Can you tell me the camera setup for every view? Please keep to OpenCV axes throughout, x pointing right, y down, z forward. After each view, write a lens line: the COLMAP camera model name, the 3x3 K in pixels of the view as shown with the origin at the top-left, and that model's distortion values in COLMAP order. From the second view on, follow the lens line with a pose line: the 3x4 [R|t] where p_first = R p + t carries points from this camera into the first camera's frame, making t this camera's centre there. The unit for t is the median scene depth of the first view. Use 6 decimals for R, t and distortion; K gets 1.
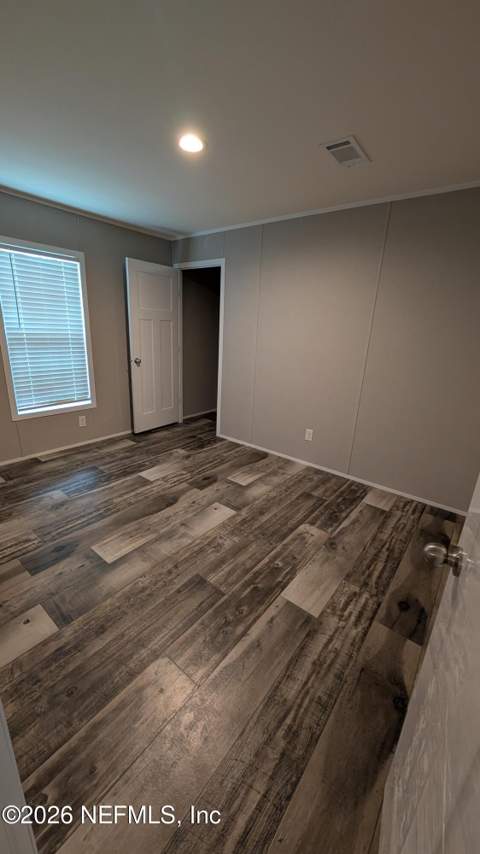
lens RADIAL K [[323.7, 0, 235.7], [0, 323.7, 424.3], [0, 0, 1]] dist [0.002531, -0.000111]
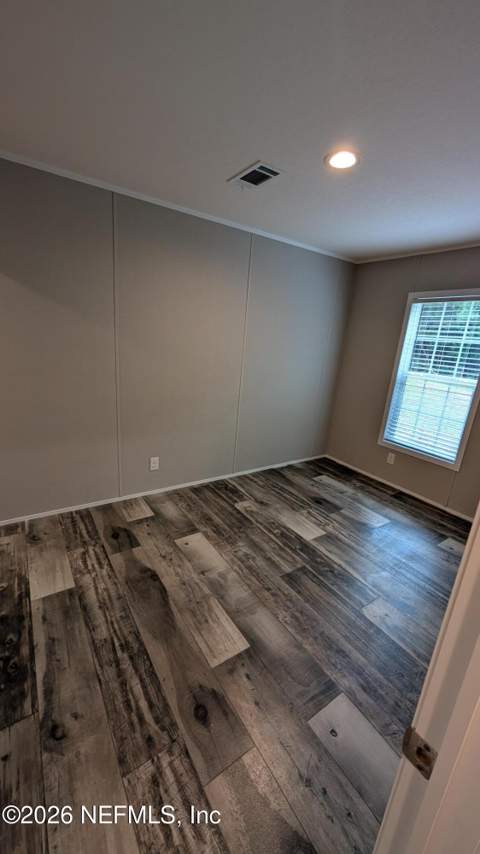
lens RADIAL K [[323.7, 0, 238.3], [0, 323.7, 426.5], [0, 0, 1]] dist [0.002531, -0.000111]
pose [[0.297679, -0.288974, 0.909880, -0.918941], [0.223396, 0.947710, 0.227902, -0.277457], [-0.928160, 0.135422, 0.346669, 0.614439]]
